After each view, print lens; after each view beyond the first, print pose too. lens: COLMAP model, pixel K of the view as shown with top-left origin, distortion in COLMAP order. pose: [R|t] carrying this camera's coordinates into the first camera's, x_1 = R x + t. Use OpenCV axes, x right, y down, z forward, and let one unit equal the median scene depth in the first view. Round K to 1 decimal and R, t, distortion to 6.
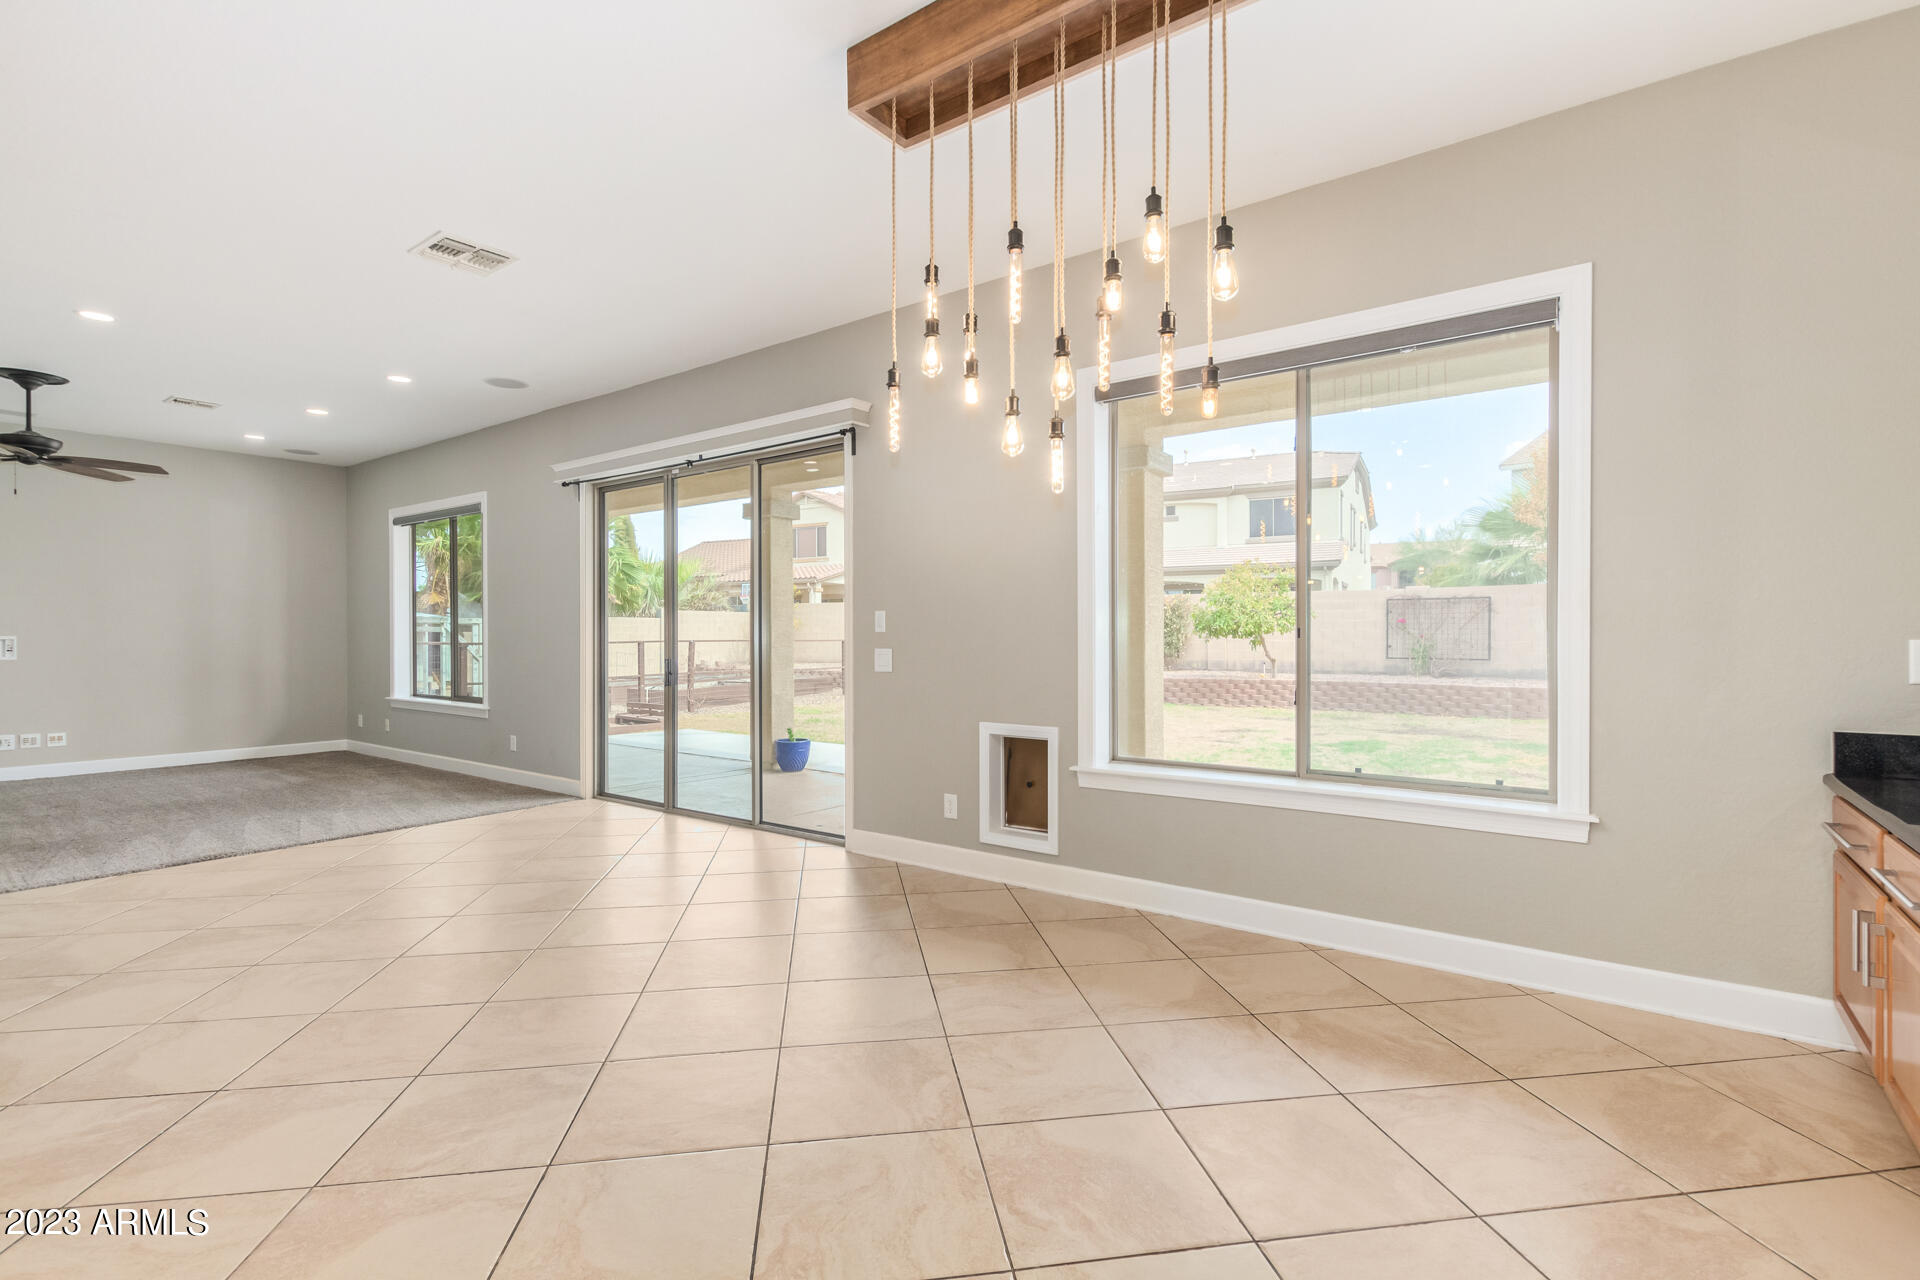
lens RADIAL K [[877.1, 0, 953.3], [0, 877.1, 634.1], [0, 0, 1]] dist [0.000904, -0.000547]
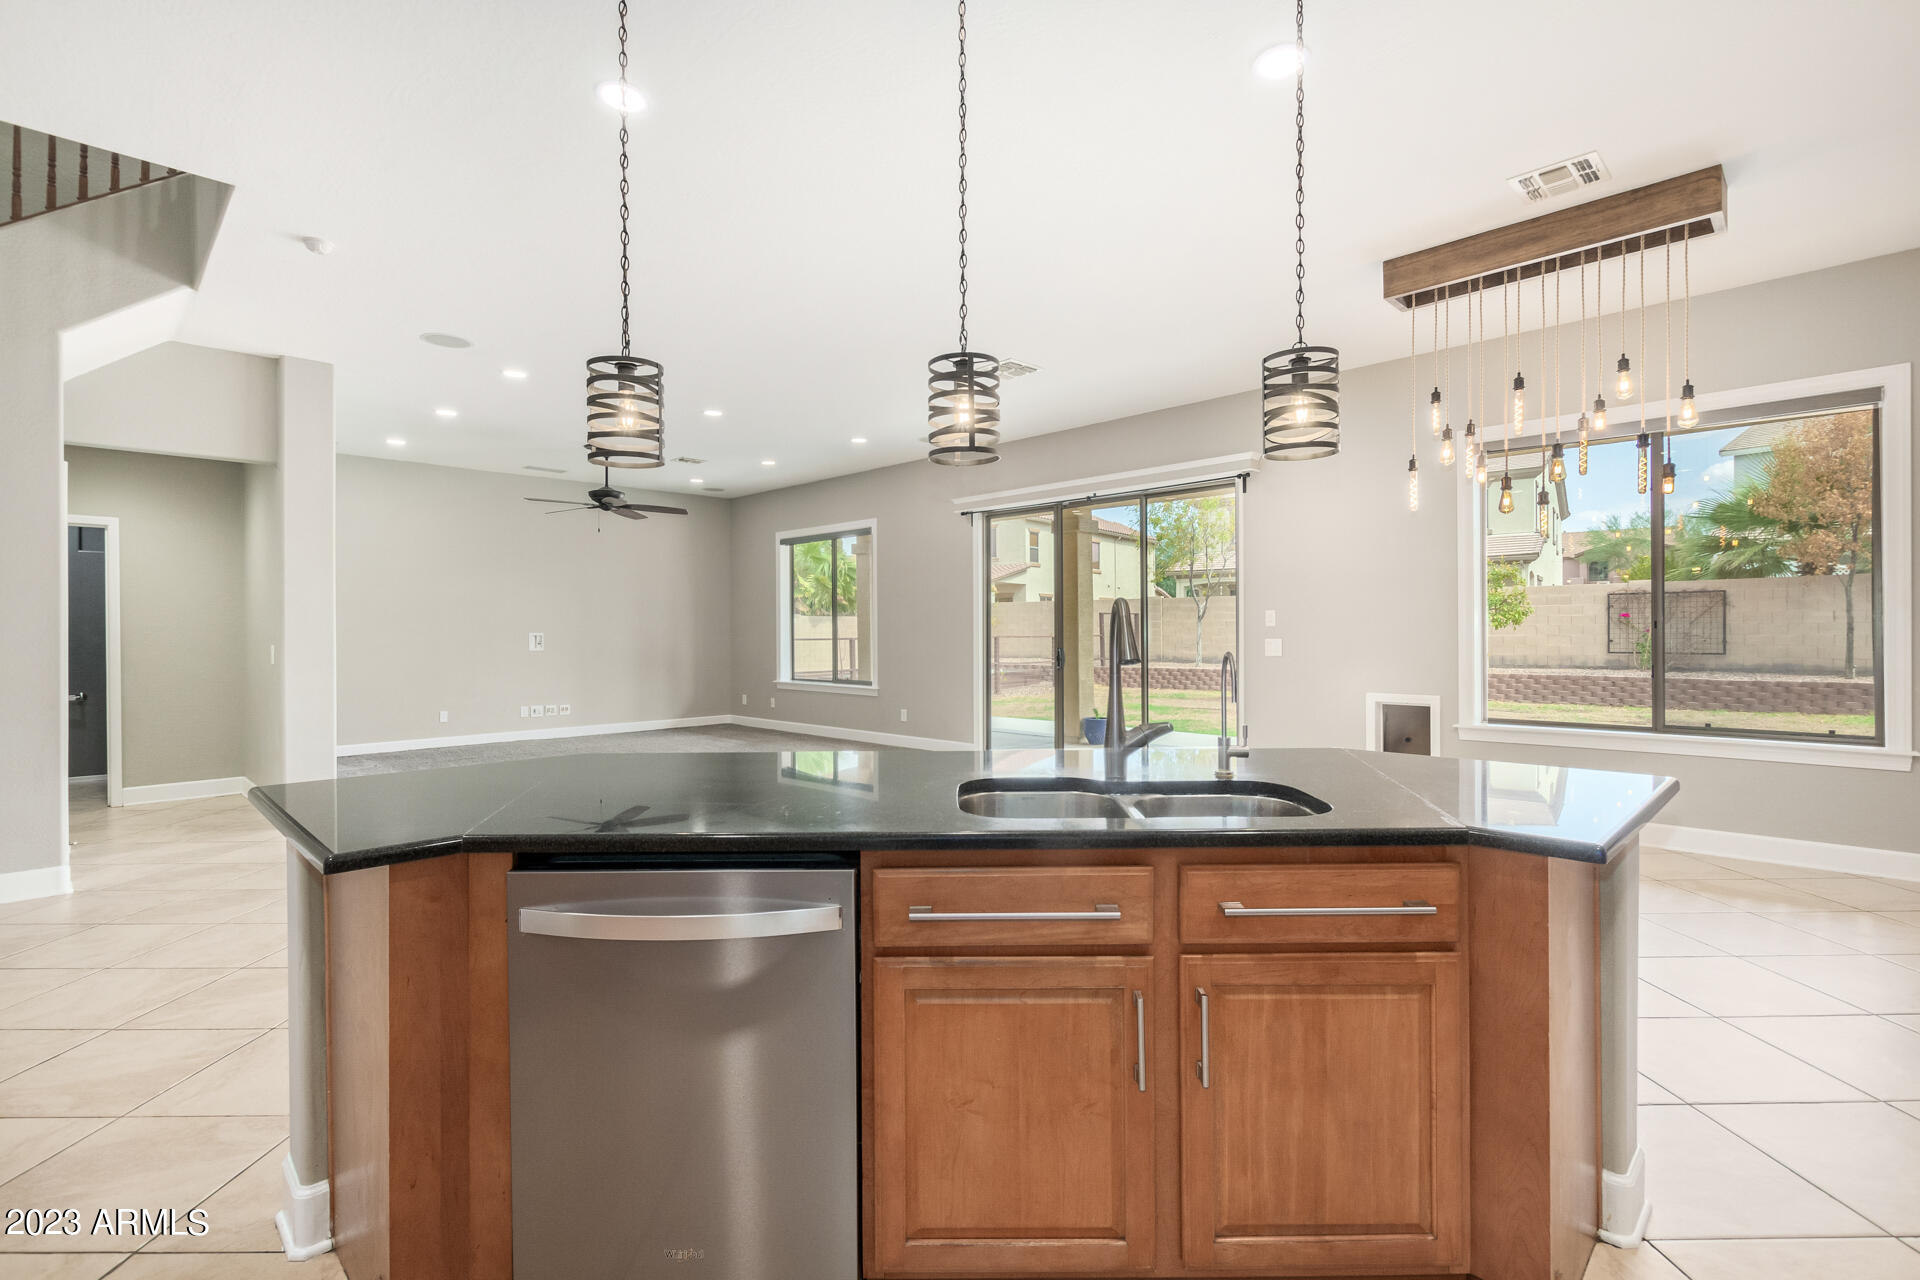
lens RADIAL K [[877.6, 0, 953.4], [0, 877.6, 628.4], [0, 0, 1]] dist [-0.000126, -0.000545]
pose [[0.988980, -0.004133, -0.147990, -0.115449], [0.003563, 0.999985, -0.004115, 0.001417], [0.148005, 0.003542, 0.988980, -0.122083]]
